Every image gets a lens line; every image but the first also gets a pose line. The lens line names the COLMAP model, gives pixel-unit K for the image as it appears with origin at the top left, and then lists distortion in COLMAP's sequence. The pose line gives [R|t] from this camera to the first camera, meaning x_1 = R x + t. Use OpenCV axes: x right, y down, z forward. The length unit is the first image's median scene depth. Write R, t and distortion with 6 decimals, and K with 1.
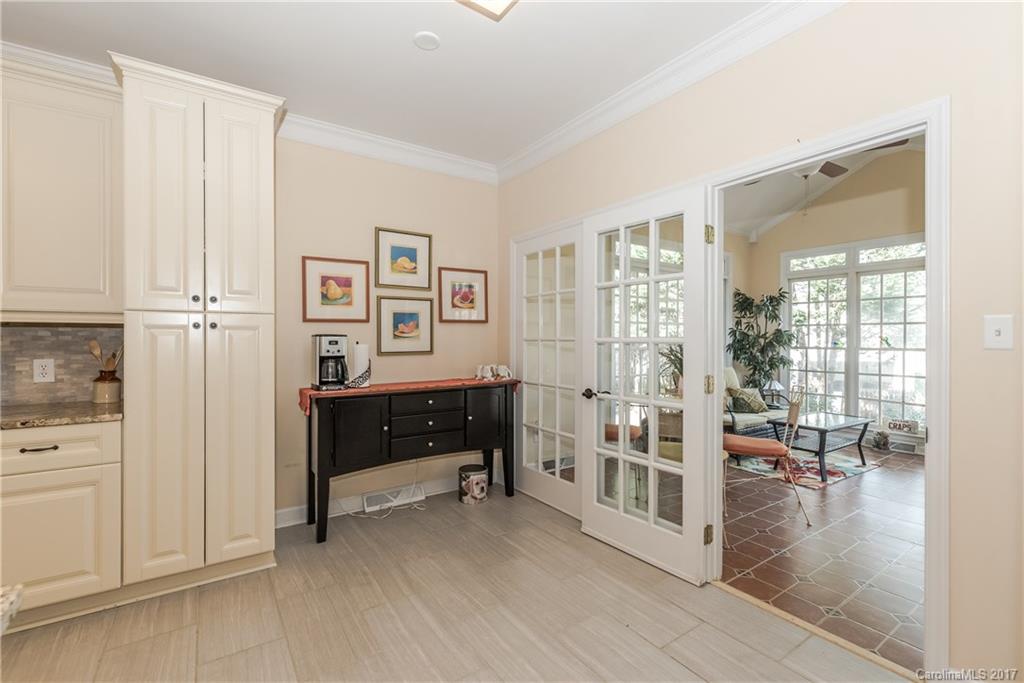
lens RADIAL K [[445.4, 0, 504.4], [0, 445.4, 340.7], [0, 0, 1]] dist [0.005887, -0.000321]
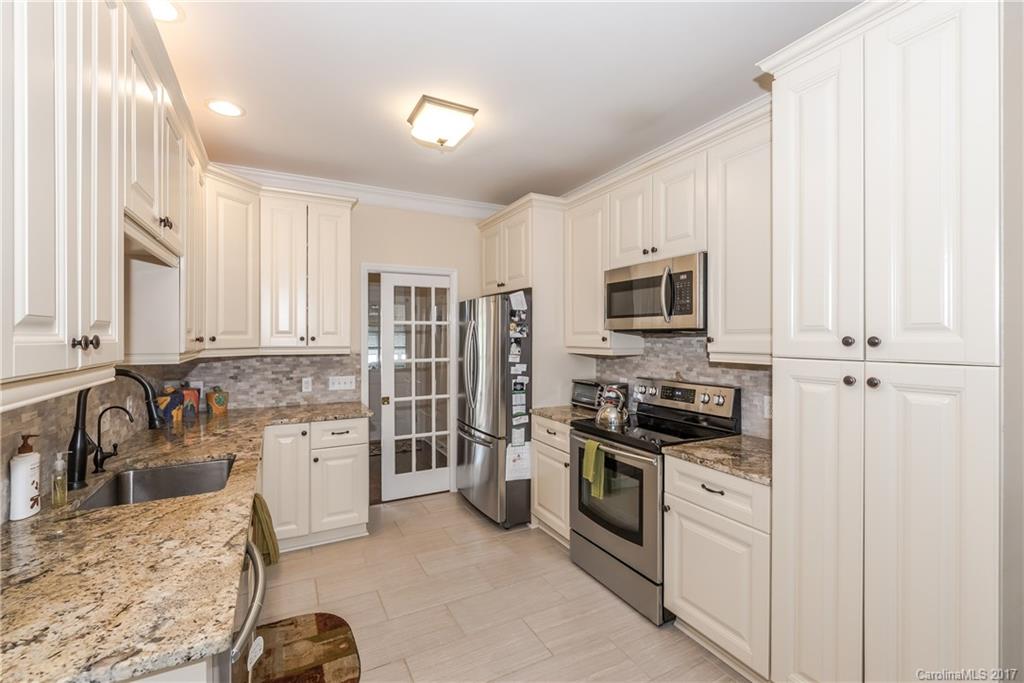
lens RADIAL K [[445.4, 0, 504.4], [0, 445.4, 336.6], [0, 0, 1]] dist [0.005887, -0.000321]
pose [[-0.121367, 0.001507, -0.992607, 0.021065], [-0.005004, 0.999985, 0.002130, -0.043565], [0.992595, 0.005225, -0.121357, 0.246191]]
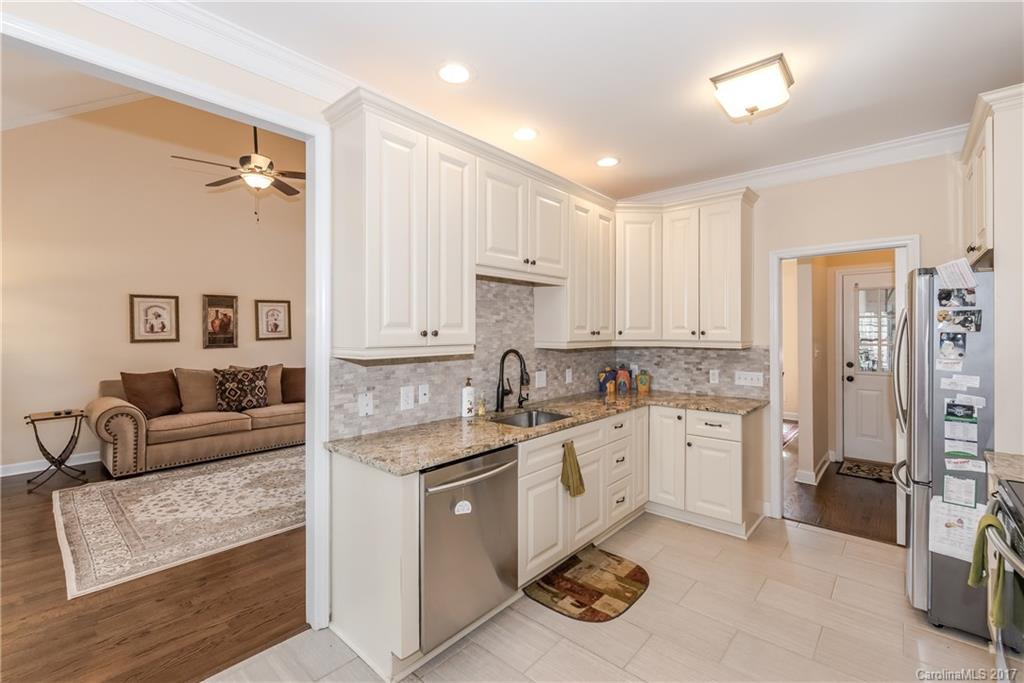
lens RADIAL K [[445.4, 0, 505.9], [0, 445.4, 328.1], [0, 0, 1]] dist [0.005887, -0.000321]
pose [[-0.971166, 0.000287, -0.238404, -0.150154], [0.000506, 1.000000, -0.000857, -0.044939], [0.238404, -0.000953, -0.971166, 0.527989]]
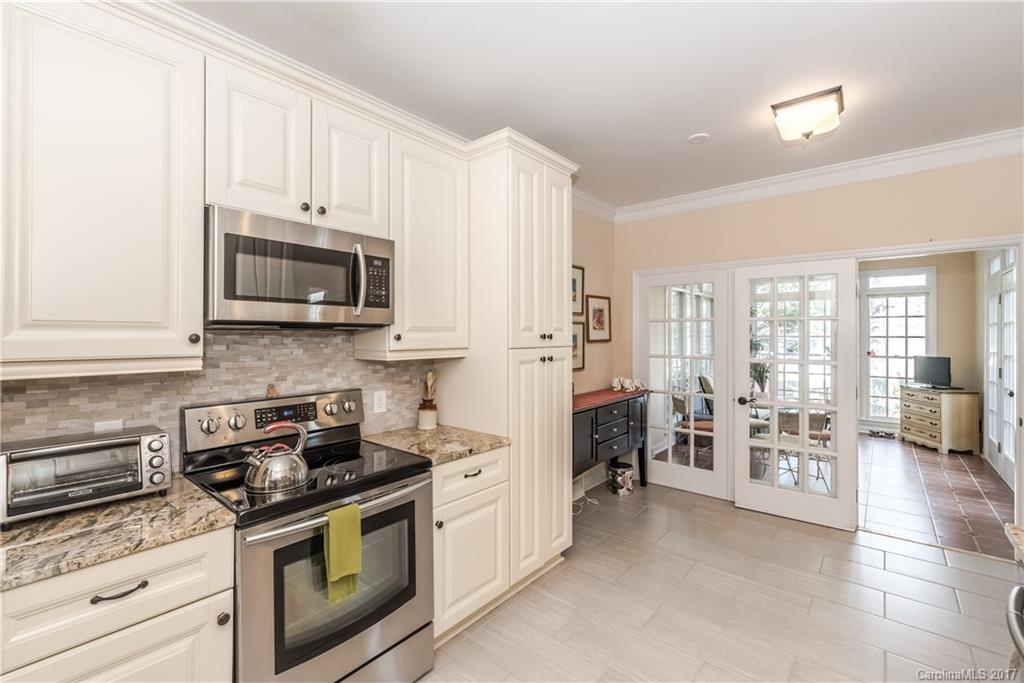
lens RADIAL K [[445.4, 0, 506.5], [0, 445.4, 335.4], [0, 0, 1]] dist [0.005887, -0.000321]
pose [[0.961398, -0.000004, 0.275161, -0.483067], [0.000769, 0.999996, -0.002670, -0.040758], [-0.275160, 0.002779, 0.961394, -0.043799]]
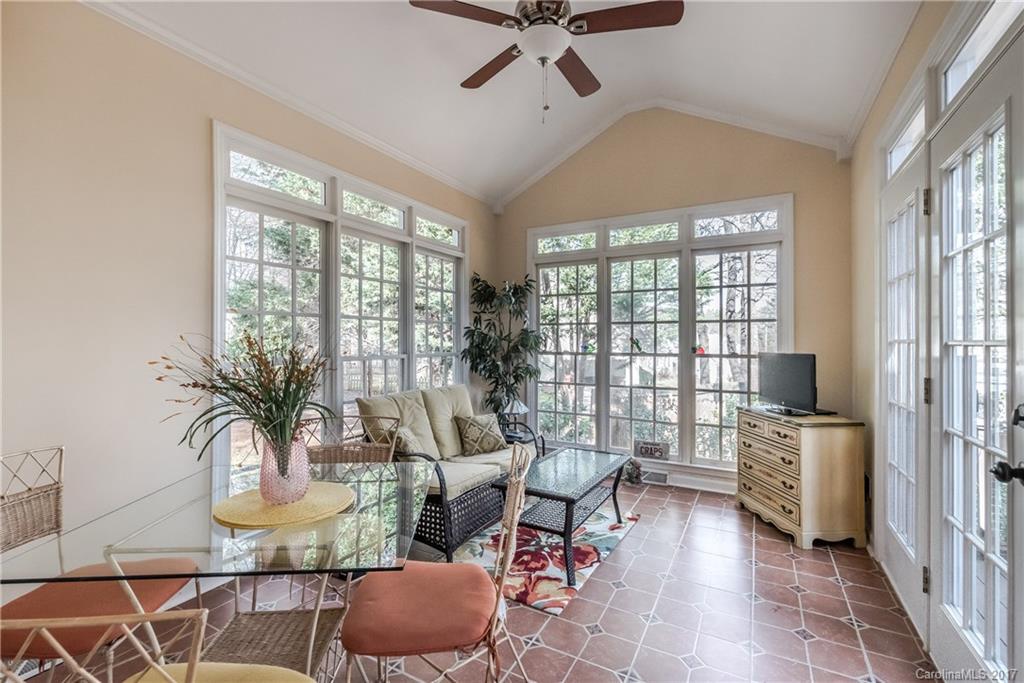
lens RADIAL K [[445.4, 0, 511.0], [0, 445.4, 341.3], [0, 0, 1]] dist [0.005887, -0.000321]
pose [[0.890794, -0.002312, 0.454402, 0.298726], [0.003855, 0.999990, -0.002470, -0.003970], [-0.454391, 0.003952, 0.890793, 0.403391]]
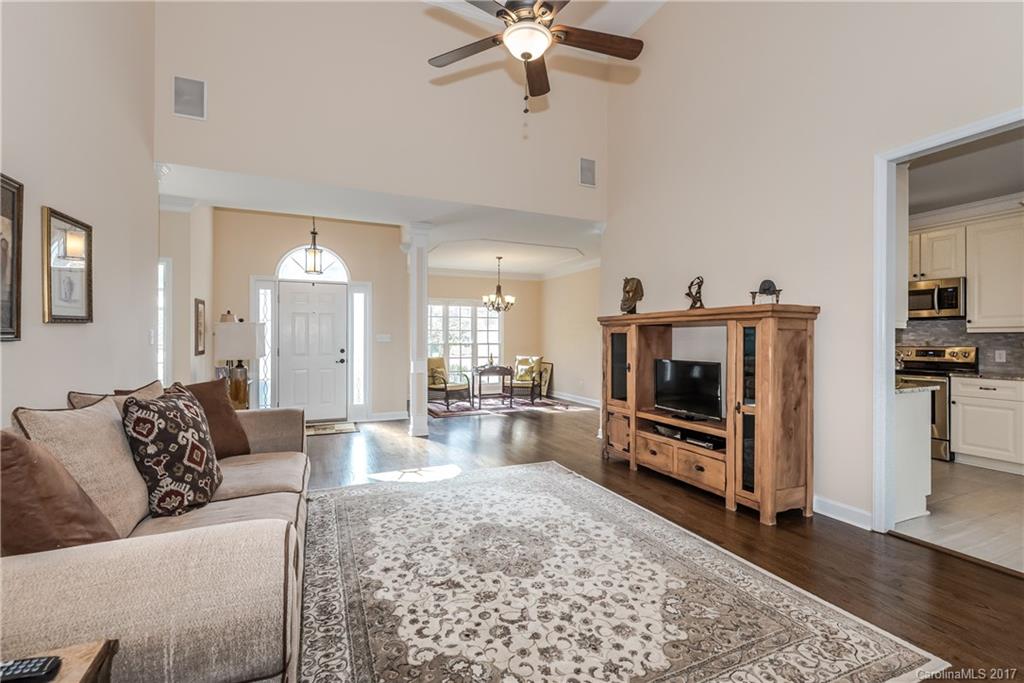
lens RADIAL K [[445.4, 0, 501.9], [0, 445.4, 341.3], [0, 0, 1]] dist [0.005887, -0.000321]
pose [[-0.185545, 0.004279, -0.982626, 0.629519], [-0.008300, 0.999948, 0.005921, 0.003516], [0.982601, 0.009254, -0.185500, -0.379255]]
